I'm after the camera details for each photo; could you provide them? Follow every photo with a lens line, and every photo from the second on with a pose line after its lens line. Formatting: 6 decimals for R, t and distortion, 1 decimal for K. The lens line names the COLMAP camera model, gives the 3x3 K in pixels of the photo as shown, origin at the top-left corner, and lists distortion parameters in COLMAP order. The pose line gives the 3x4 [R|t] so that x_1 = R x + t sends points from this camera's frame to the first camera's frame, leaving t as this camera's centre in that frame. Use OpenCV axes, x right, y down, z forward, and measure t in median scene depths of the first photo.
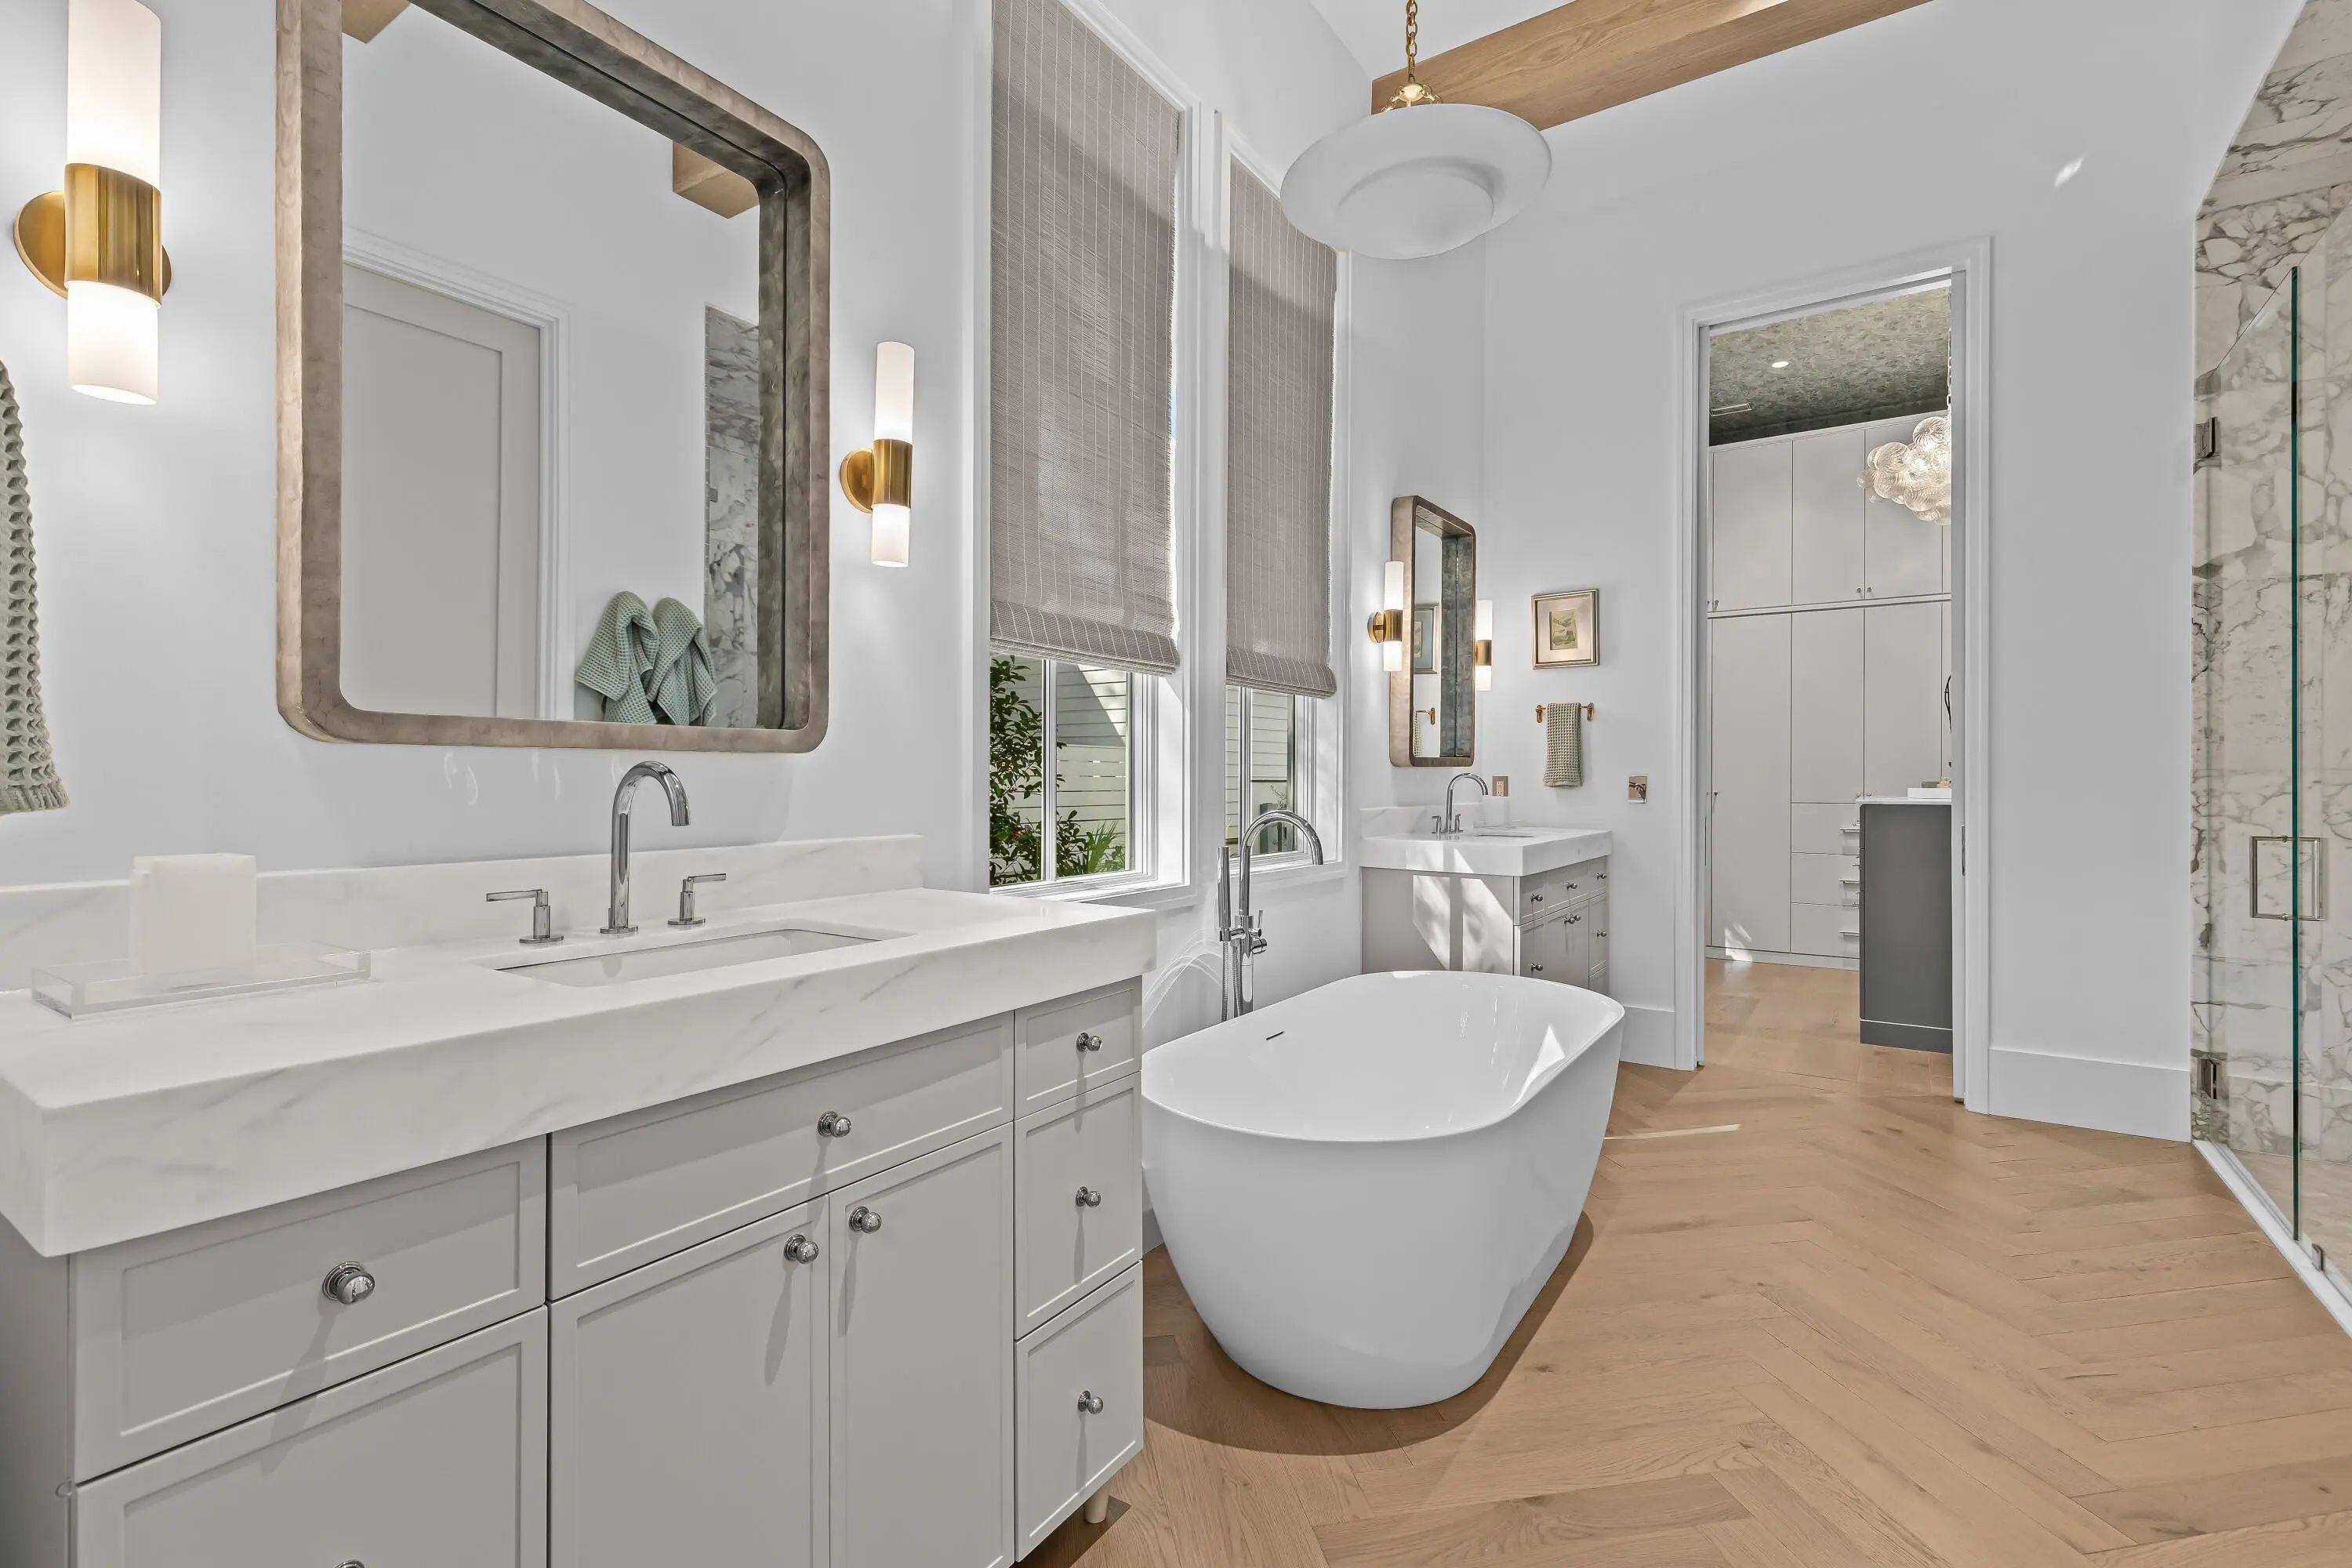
lens RADIAL K [[1058.9, 0, 1175.3], [0, 1058.9, 777.2], [0, 0, 1]] dist [0.008656, -0.000195]
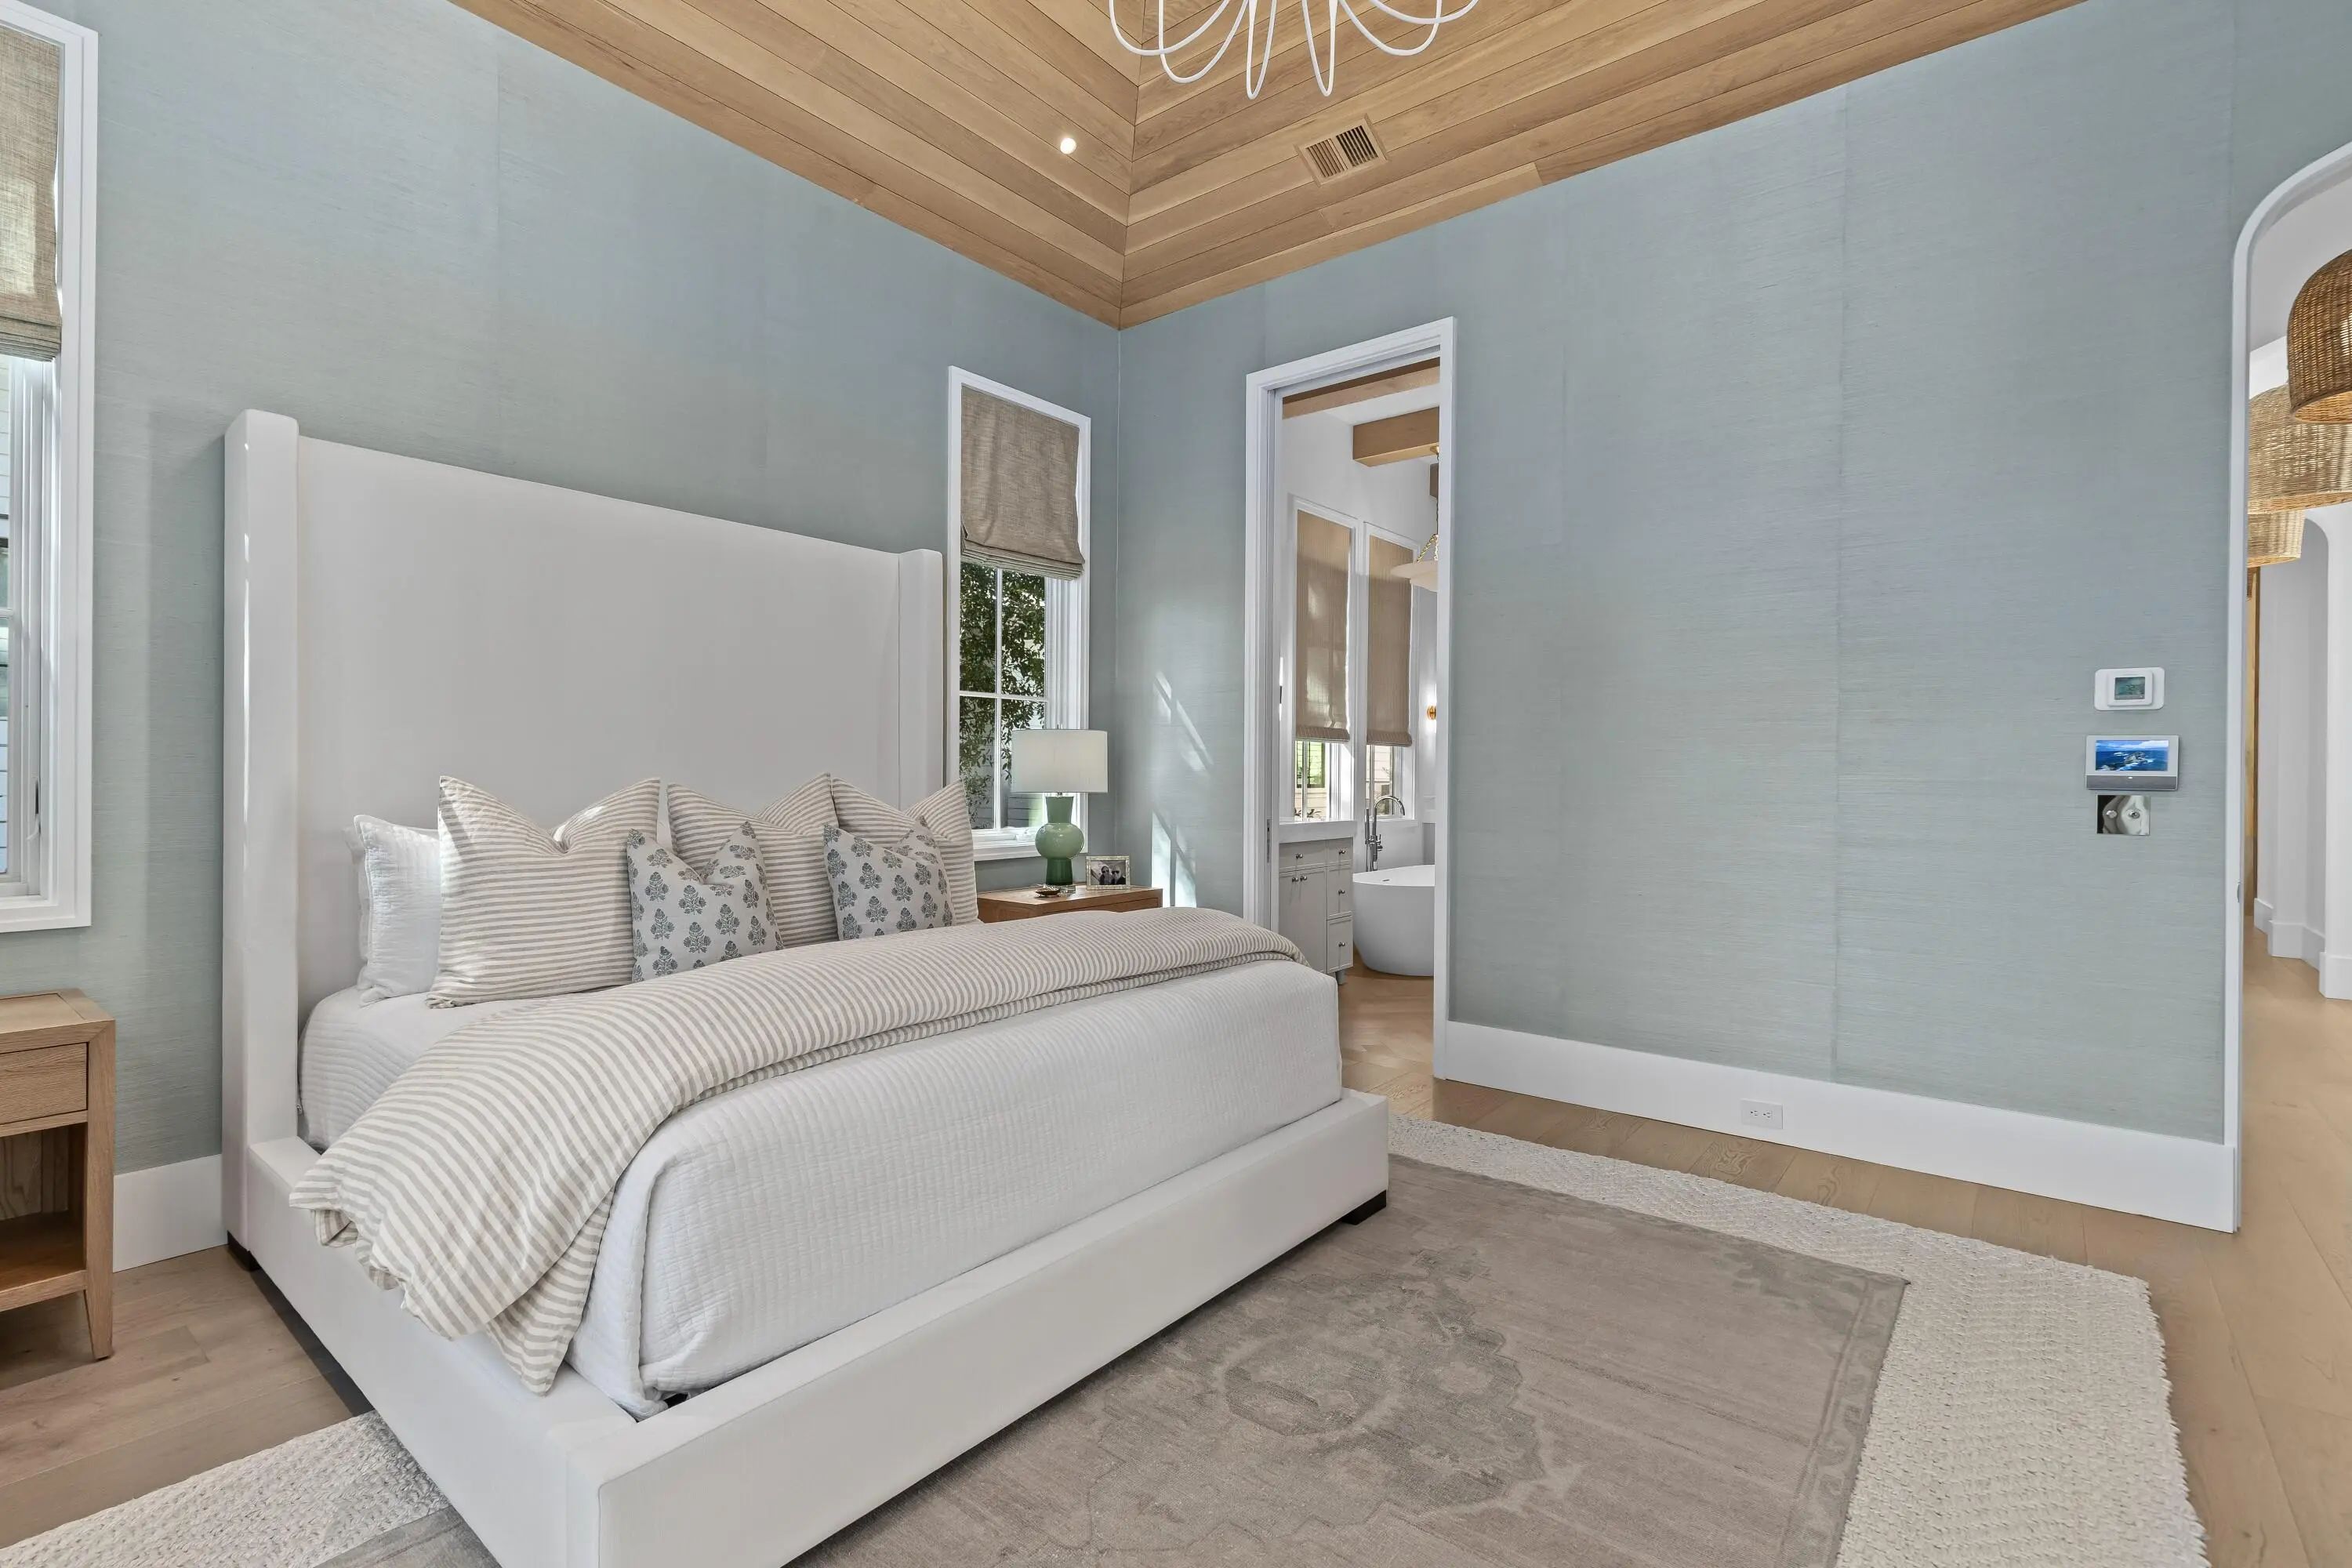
lens RADIAL K [[1087.6, 0, 1174.2], [0, 1087.6, 787.5], [0, 0, 1]] dist [0.010811, 0.000229]
pose [[0.996694, 0.004870, -0.081101, -0.254538], [-0.003814, 0.999906, 0.013172, -0.025973], [0.081158, -0.012819, 0.996619, -2.073806]]
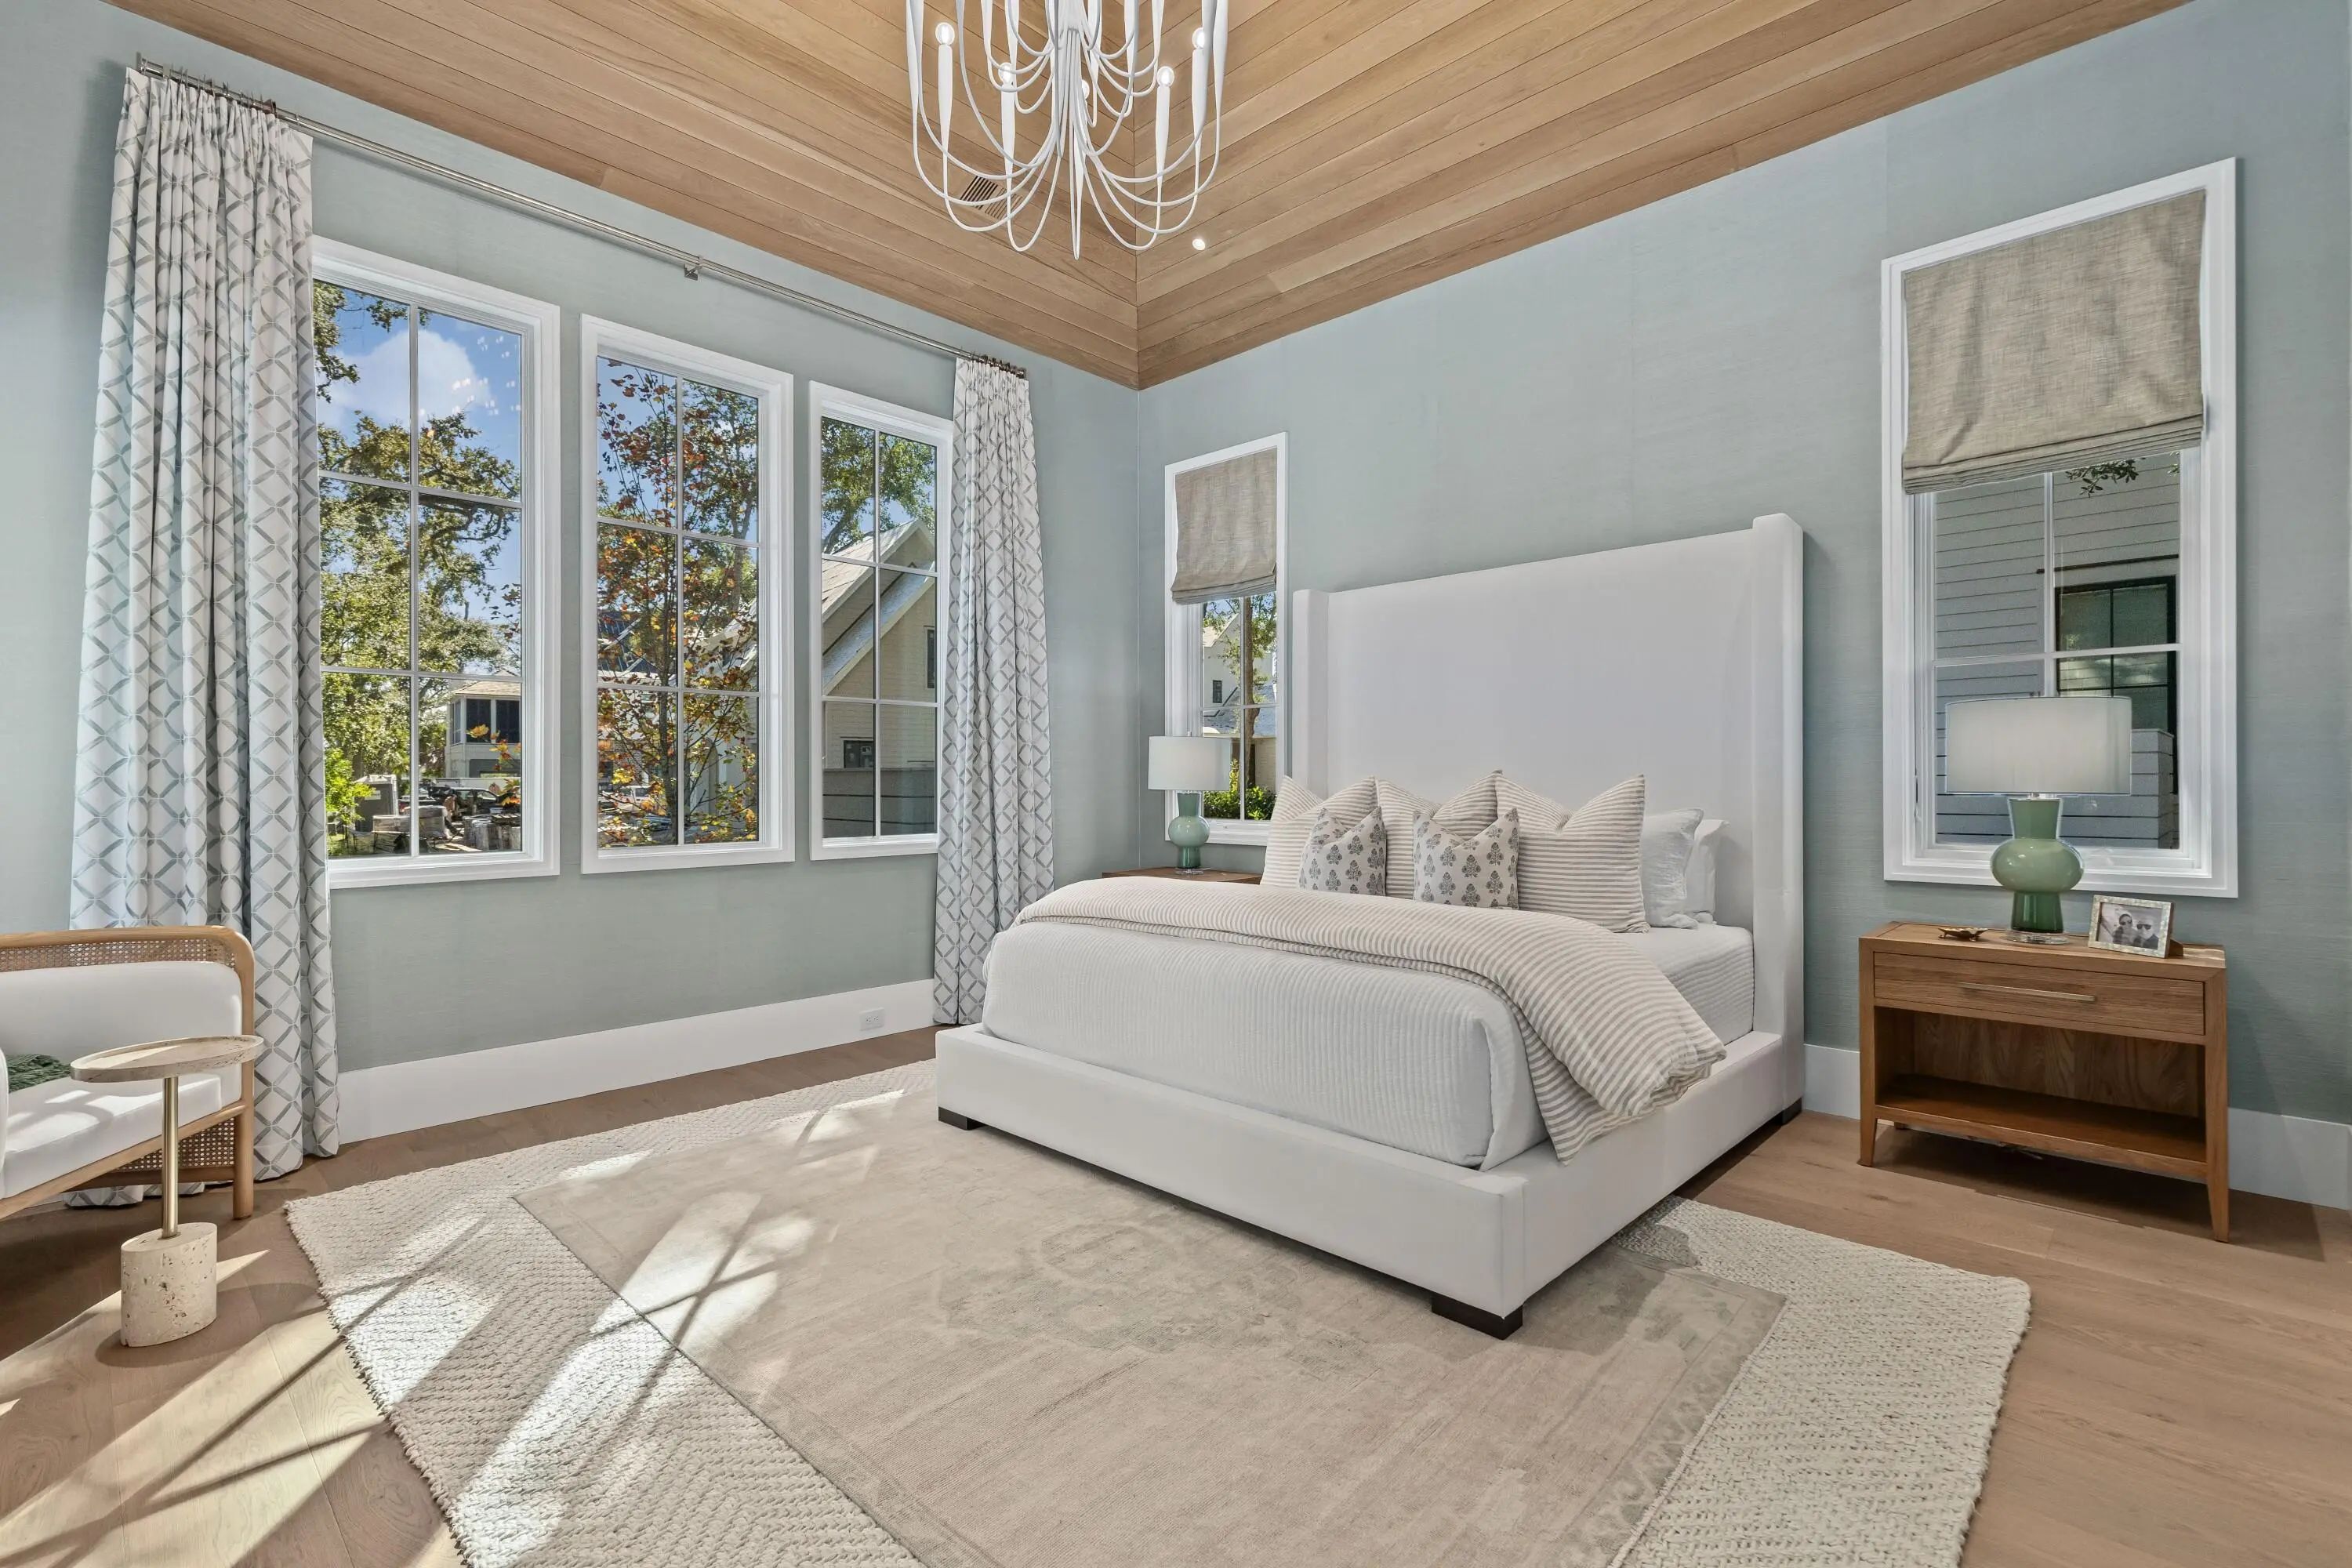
lens RADIAL K [[1058.9, 0, 1175.3], [0, 1058.9, 777.2], [0, 0, 1]] dist [0.008656, -0.000195]
pose [[-0.172303, -0.004830, -0.985032, 0.880550], [-0.000193, 0.999988, -0.004870, -0.001823], [0.985044, -0.000649, -0.172302, -0.874784]]
